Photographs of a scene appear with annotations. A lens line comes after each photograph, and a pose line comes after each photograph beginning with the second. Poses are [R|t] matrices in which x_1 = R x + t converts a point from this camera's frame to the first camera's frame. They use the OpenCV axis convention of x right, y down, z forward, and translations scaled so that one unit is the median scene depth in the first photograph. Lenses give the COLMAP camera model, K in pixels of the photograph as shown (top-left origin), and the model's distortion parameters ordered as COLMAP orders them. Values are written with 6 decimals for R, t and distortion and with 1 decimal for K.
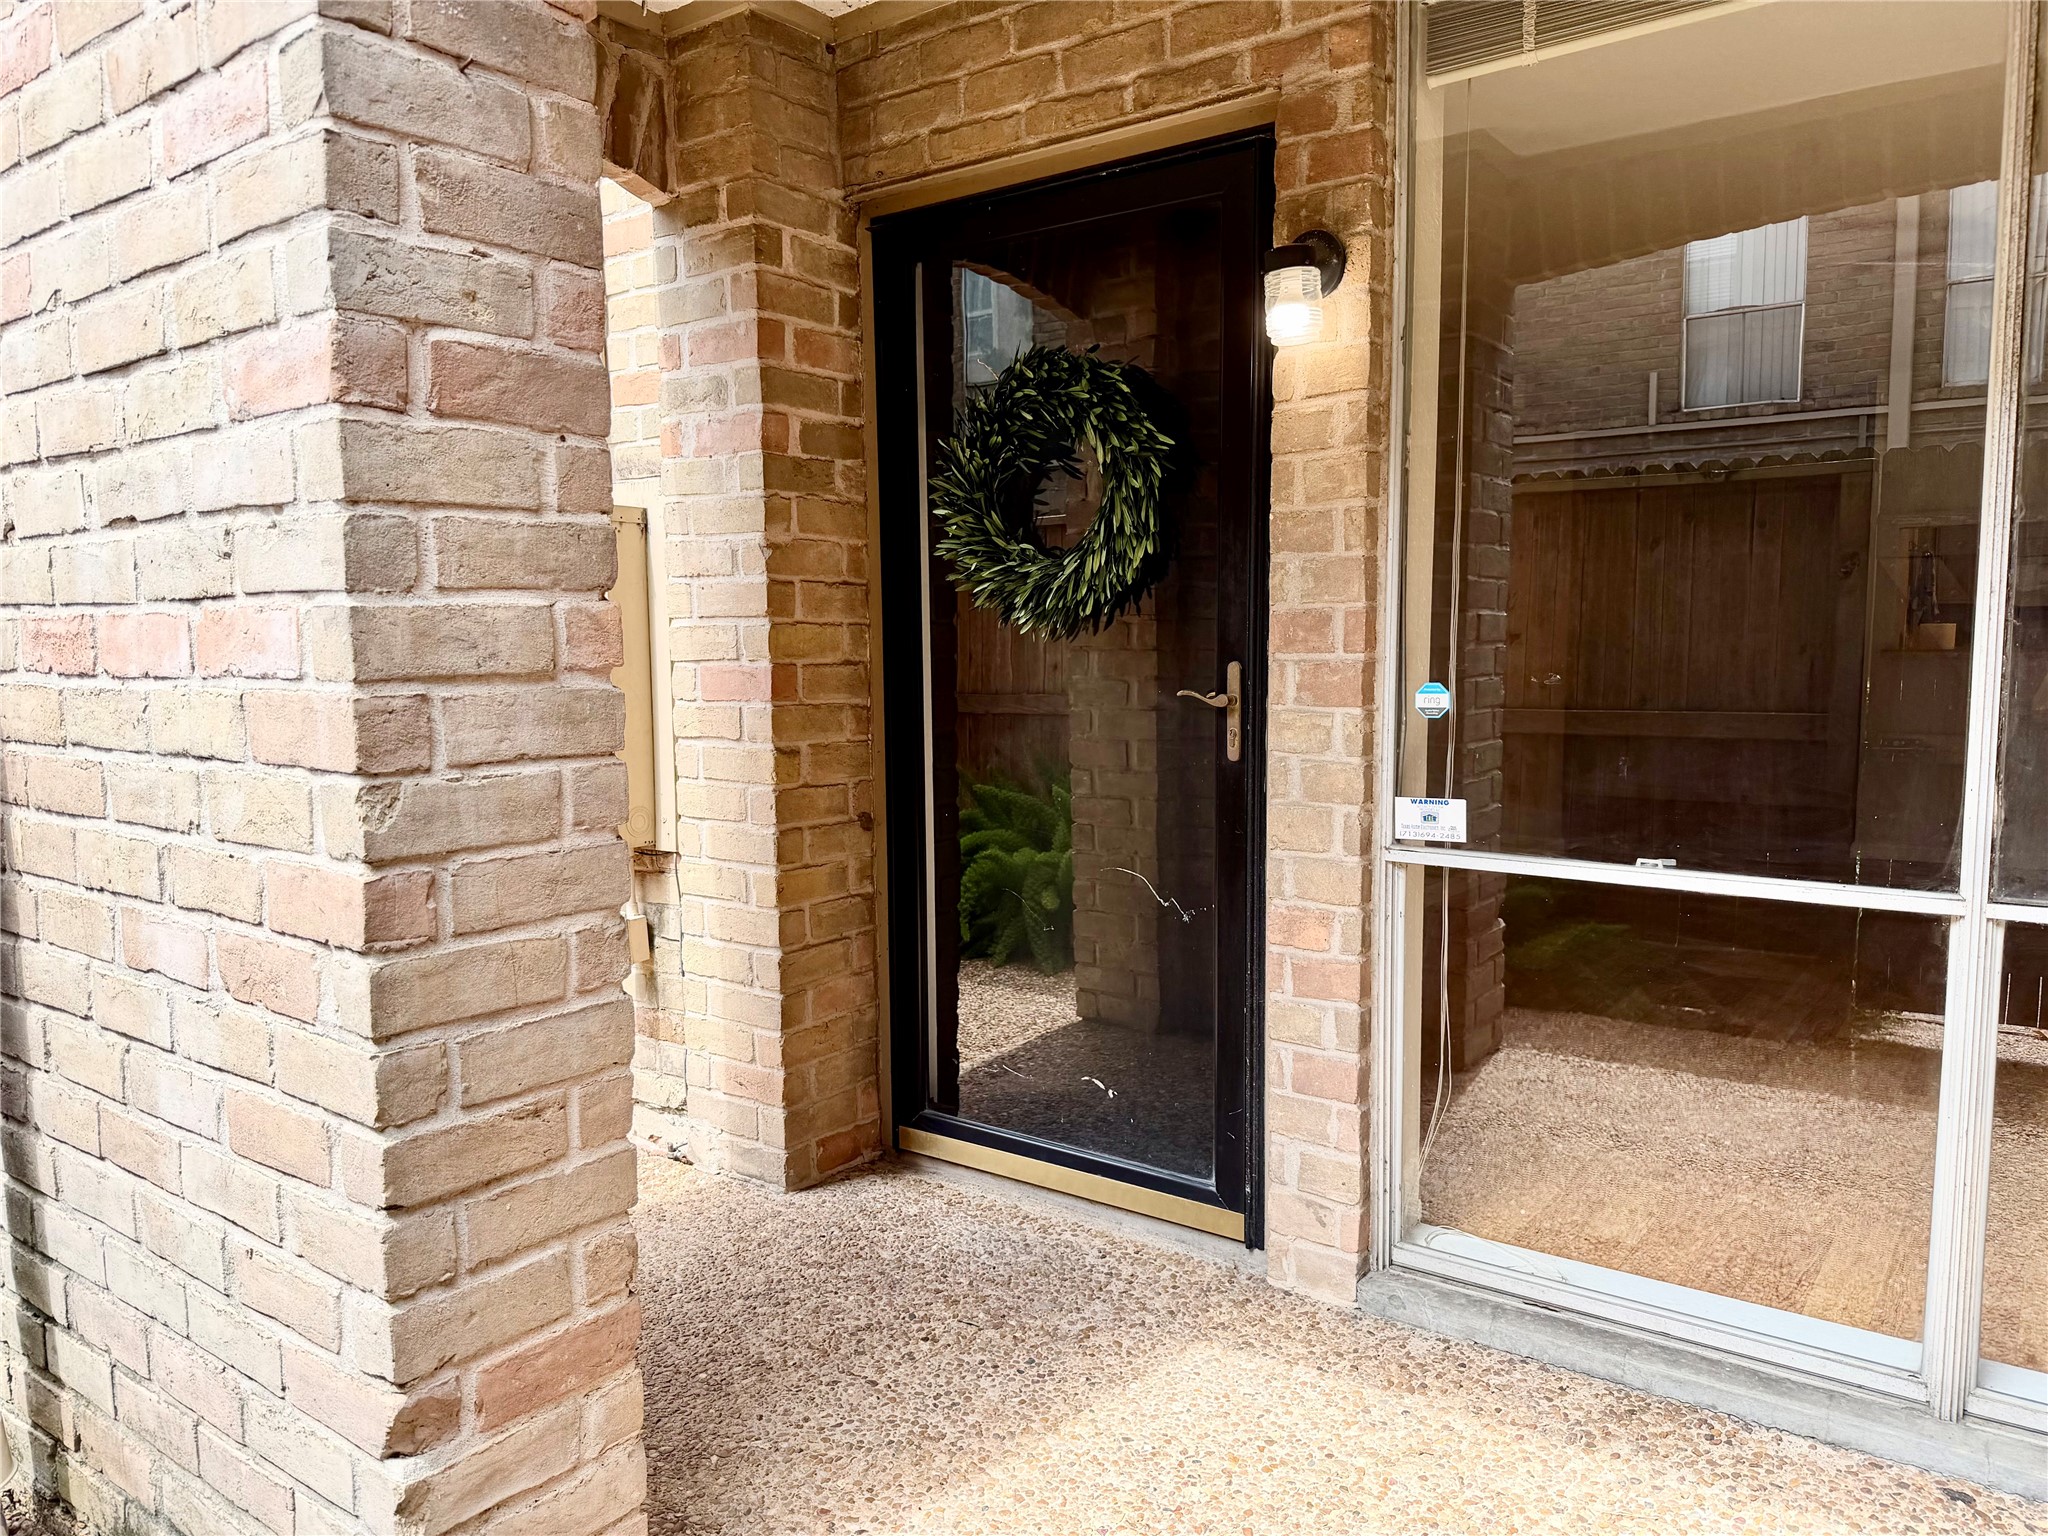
lens RADIAL K [[1448.1, 0, 1037.7], [0, 1448.1, 782.6], [0, 0, 1]] dist [0.039094, -0.055098]
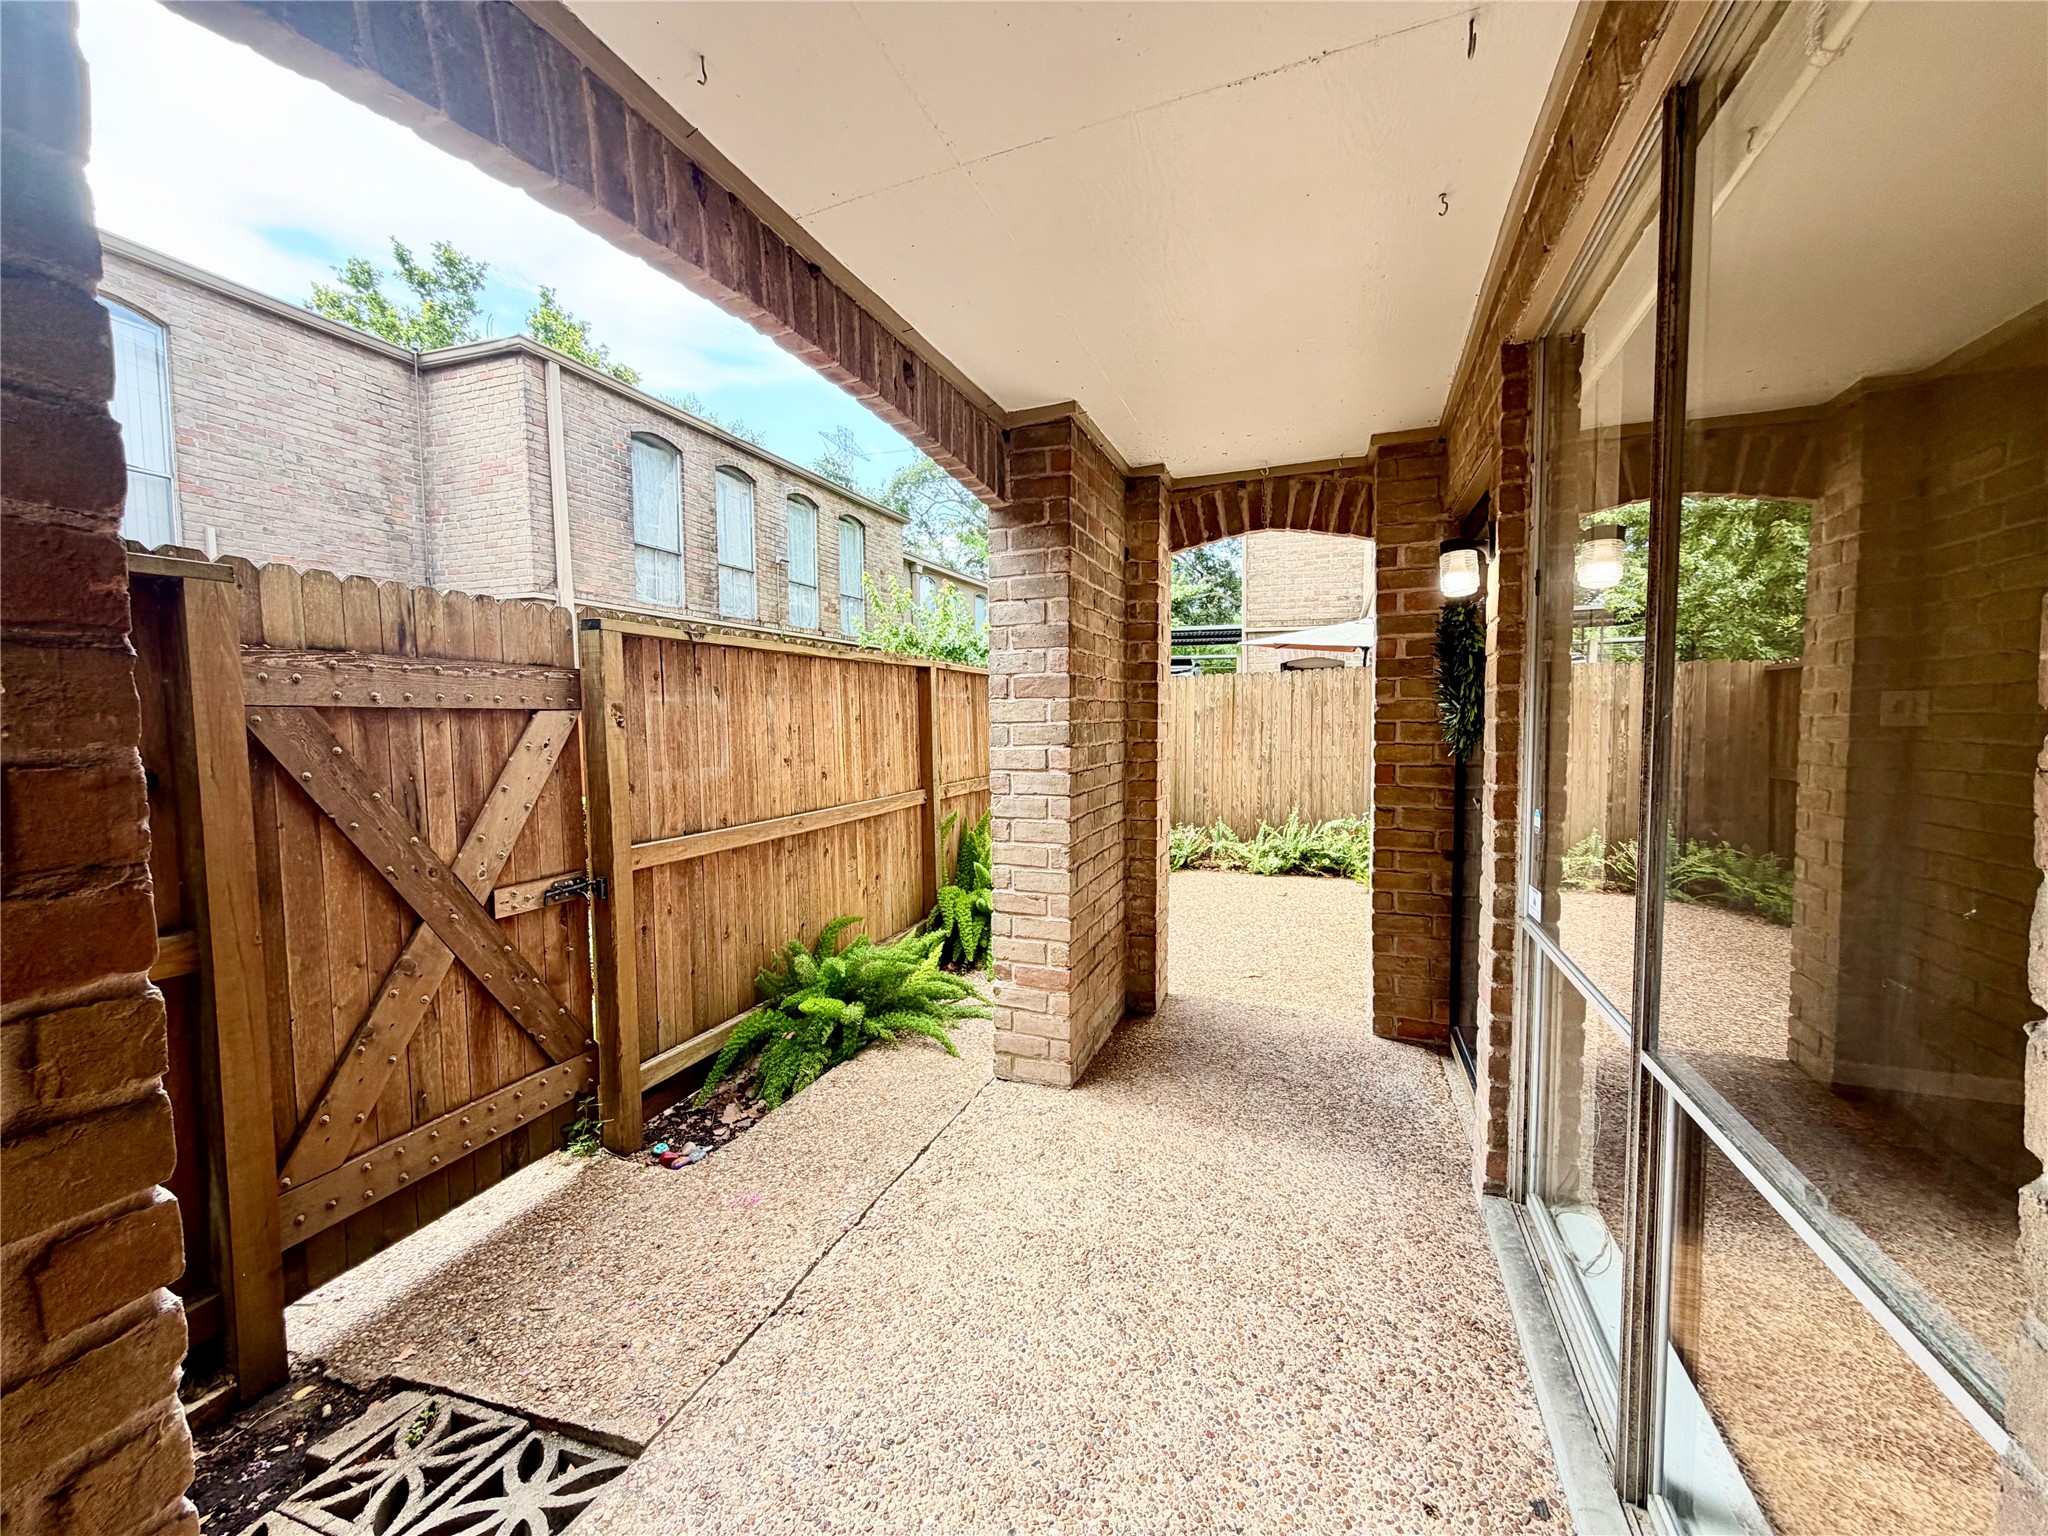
lens RADIAL K [[818.2, 0, 1022.5], [0, 818.2, 769.2], [0, 0, 1]] dist [0.000179, 0.000357]
pose [[0.263183, 0.067328, -0.962394, 0.950465], [-0.091814, 0.994782, 0.044485, -0.100546], [0.960367, 0.076653, 0.267991, 0.289884]]
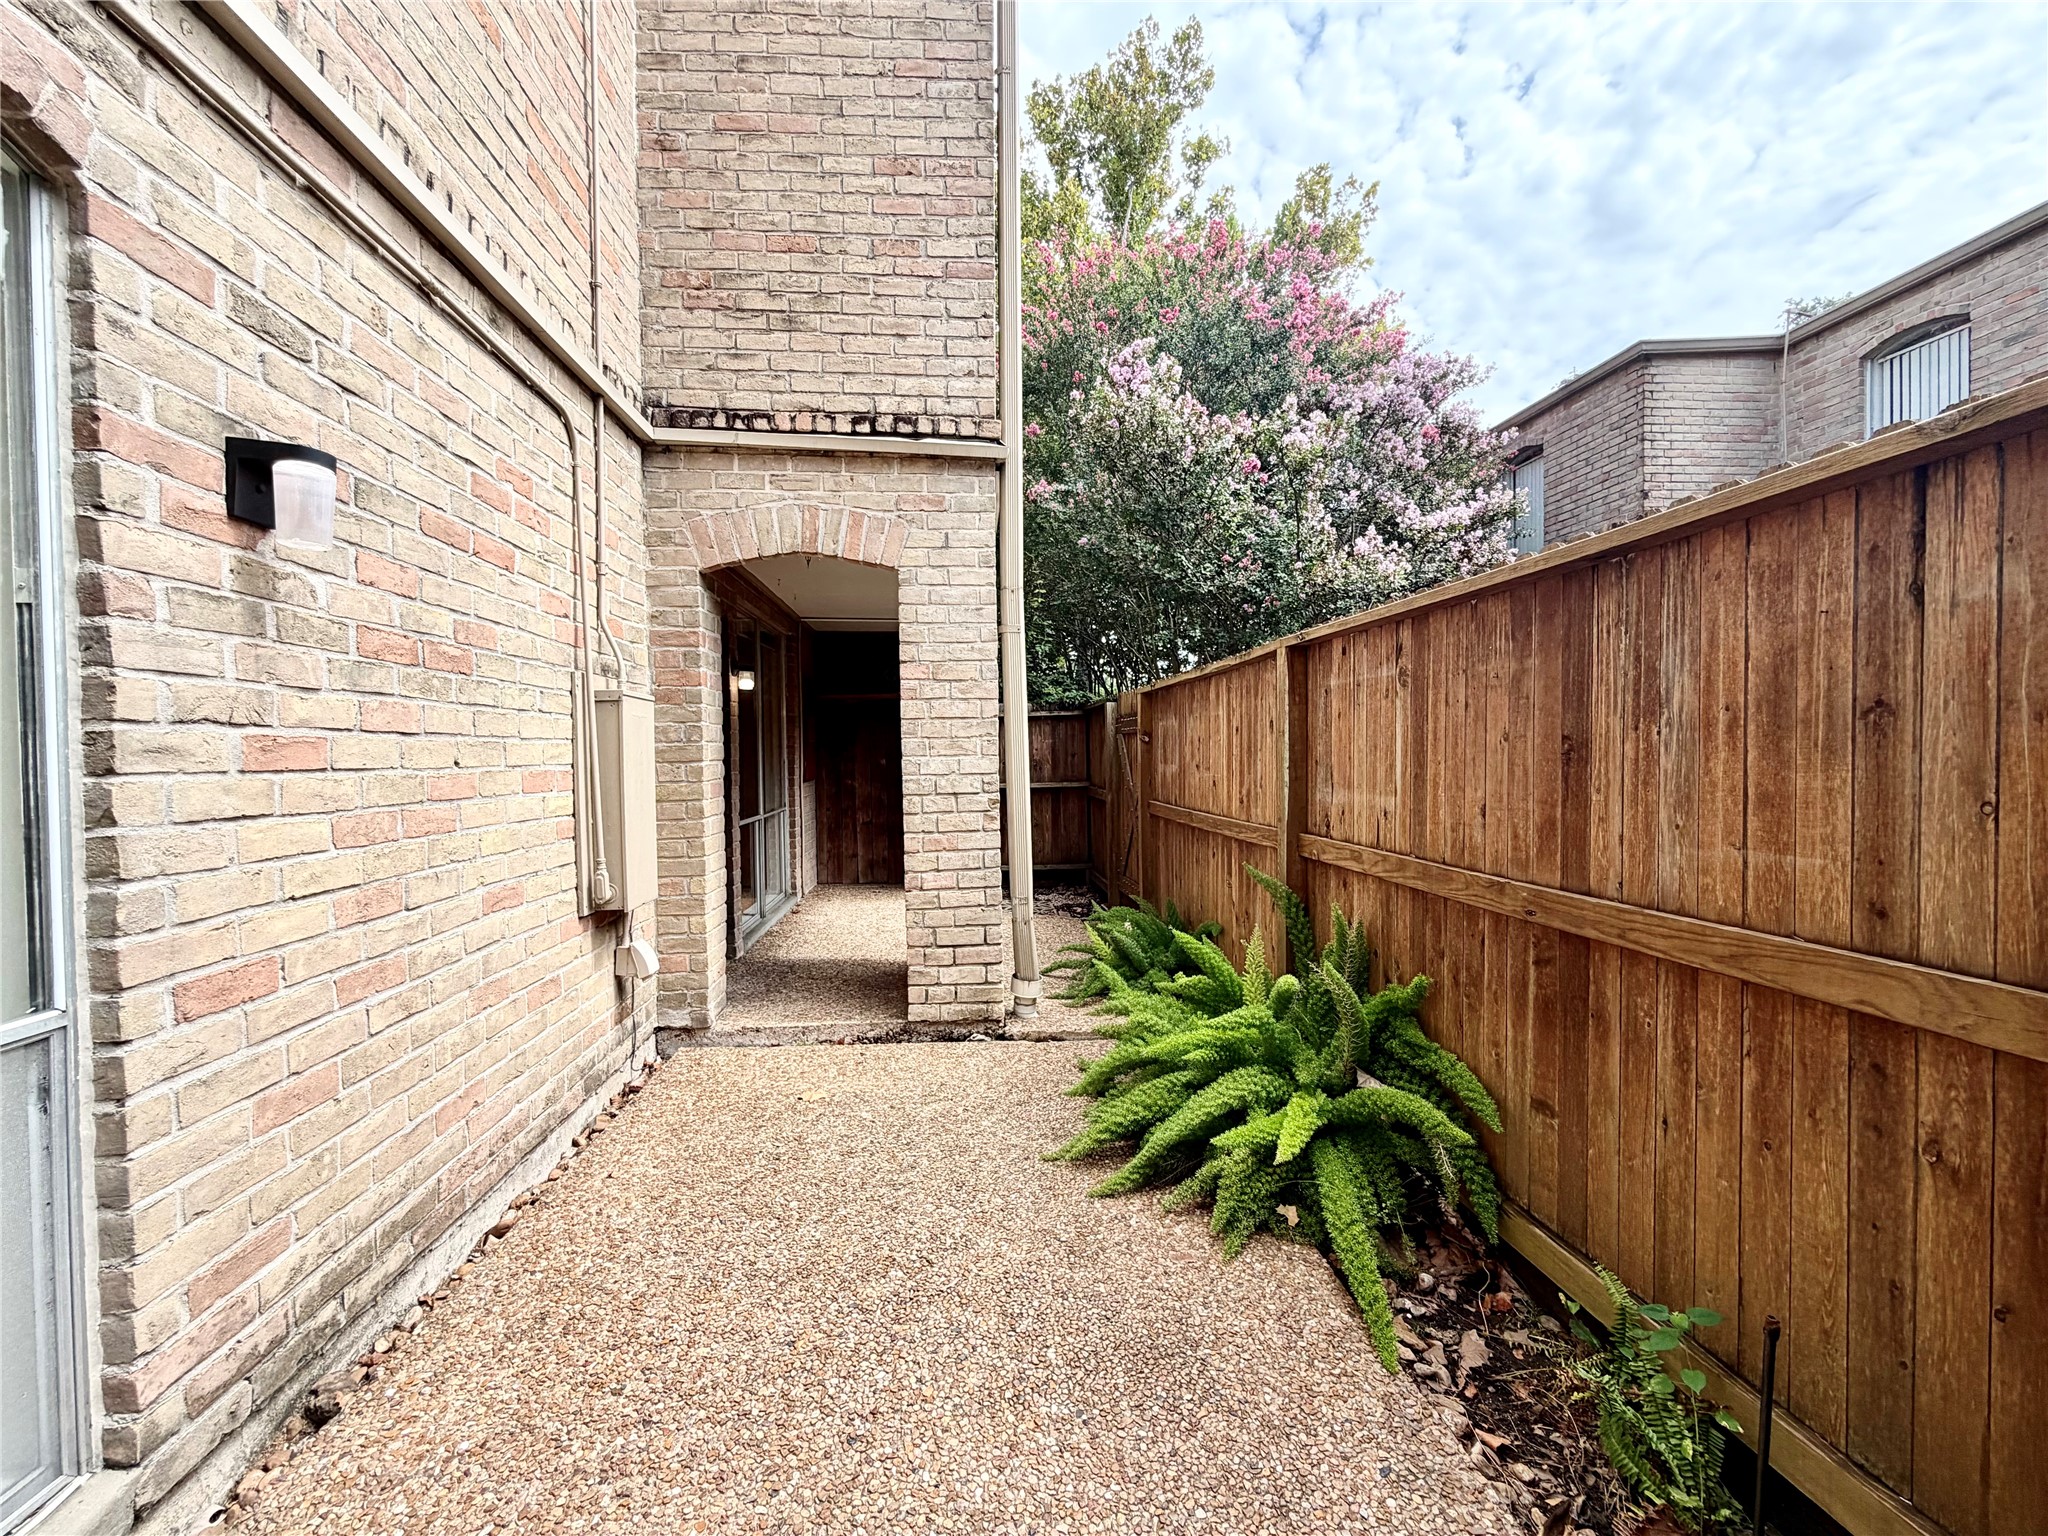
lens RADIAL K [[818.2, 0, 1018.6], [0, 818.2, 770.9], [0, 0, 1]] dist [0.000179, 0.000357]
pose [[-0.647503, 0.000454, 0.762063, -1.874242], [0.099508, 0.991488, 0.083959, -0.199846], [-0.755538, 0.130195, -0.642037, 1.838146]]
